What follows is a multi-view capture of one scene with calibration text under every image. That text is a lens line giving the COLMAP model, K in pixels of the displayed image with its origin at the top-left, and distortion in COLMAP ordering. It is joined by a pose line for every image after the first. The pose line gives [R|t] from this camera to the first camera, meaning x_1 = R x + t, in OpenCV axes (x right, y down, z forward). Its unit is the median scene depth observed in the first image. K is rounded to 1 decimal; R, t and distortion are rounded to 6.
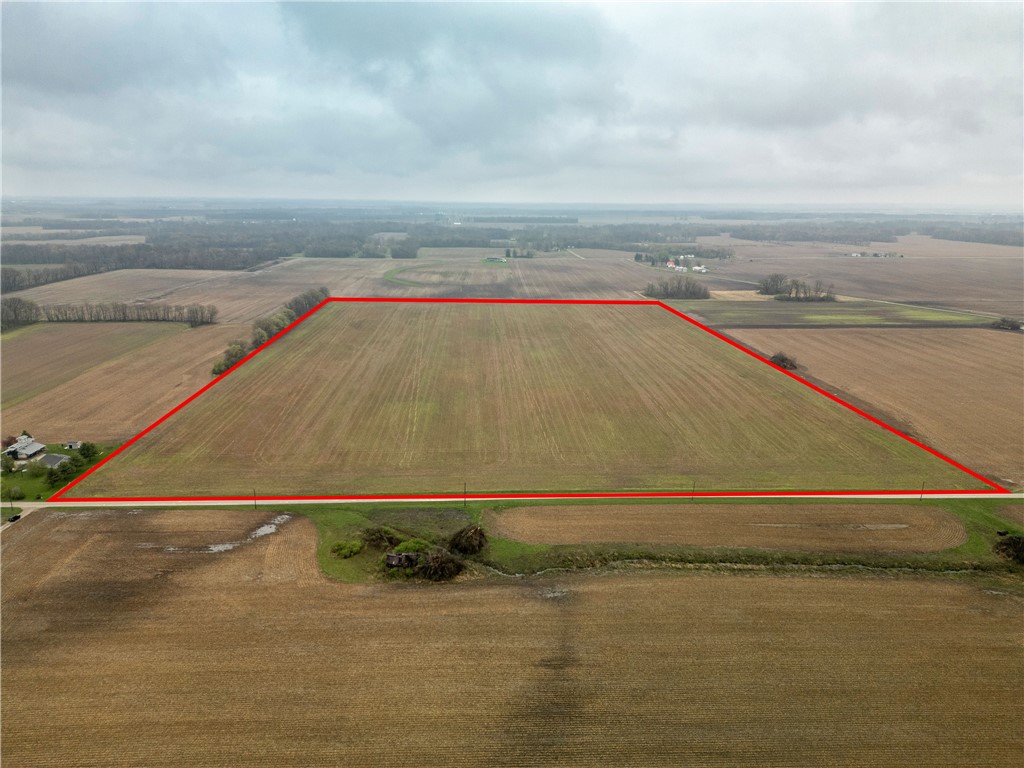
lens RADIAL K [[710.5, 0, 515.5], [0, 710.5, 381.9], [0, 0, 1]] dist [0.078360, -0.063419]
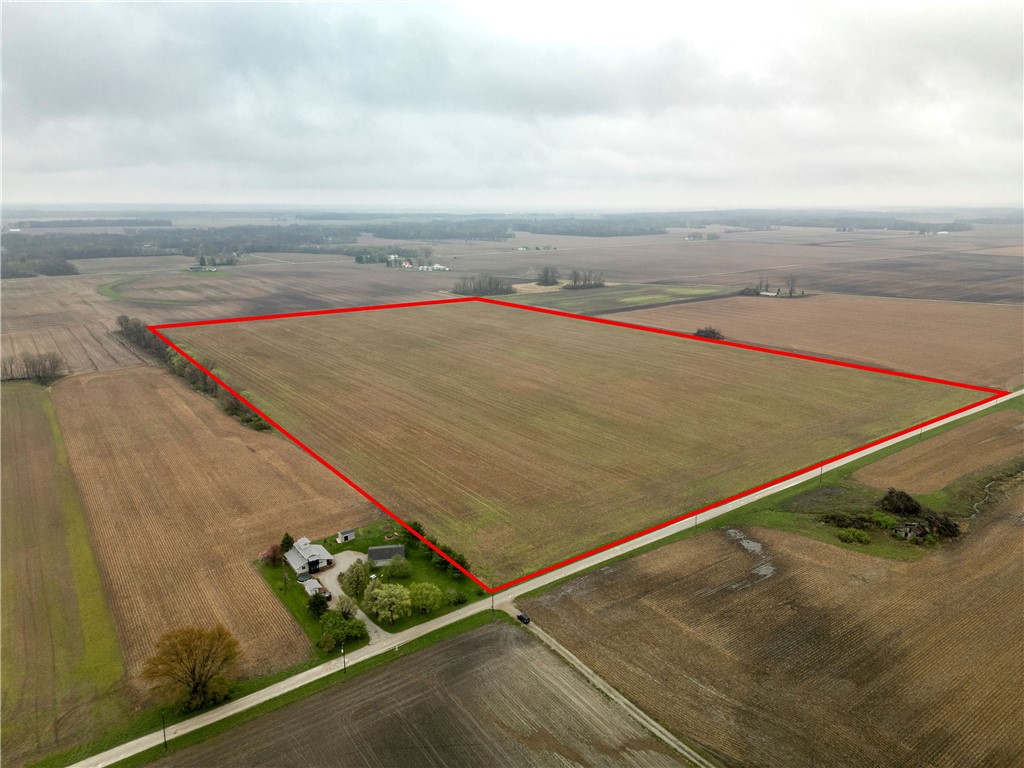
lens RADIAL K [[710.5, 0, 510.2], [0, 710.5, 376.2], [0, 0, 1]] dist [0.078360, -0.063419]
pose [[0.821872, -0.143180, 0.551386, -0.772689], [0.147537, 0.988374, 0.036743, -0.070690], [-0.550236, 0.051151, 0.833441, 0.251297]]
